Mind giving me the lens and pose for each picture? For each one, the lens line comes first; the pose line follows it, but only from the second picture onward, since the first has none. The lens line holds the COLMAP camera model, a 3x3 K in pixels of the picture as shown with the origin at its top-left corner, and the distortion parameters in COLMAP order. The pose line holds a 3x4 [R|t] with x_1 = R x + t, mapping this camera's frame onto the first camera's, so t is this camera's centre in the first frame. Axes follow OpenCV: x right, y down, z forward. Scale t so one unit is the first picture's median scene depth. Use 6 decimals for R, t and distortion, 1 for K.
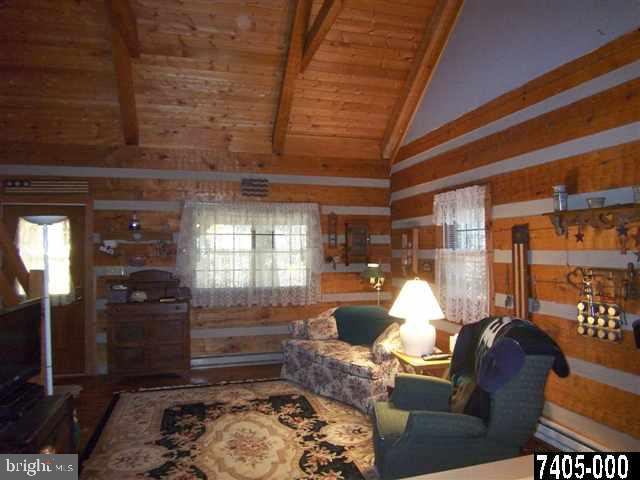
lens RADIAL K [[446.0, 0, 320.0], [0, 446.0, 240.0], [0, 0, 1]] dist [-0.019070, -0.003803]
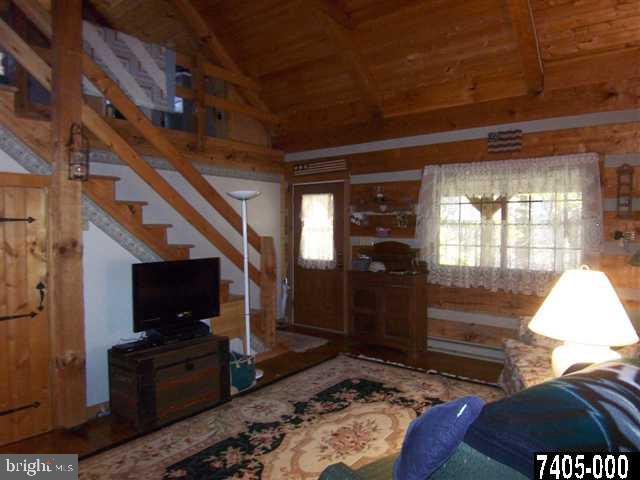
lens RADIAL K [[446.0, 0, 320.0], [0, 446.0, 240.0], [0, 0, 1]] dist [-0.019070, -0.003803]
pose [[0.594488, 0.029722, -0.803555, 0.344270], [0.013027, 0.998830, 0.046582, 0.016491], [0.803999, -0.038160, 0.593405, 0.301908]]
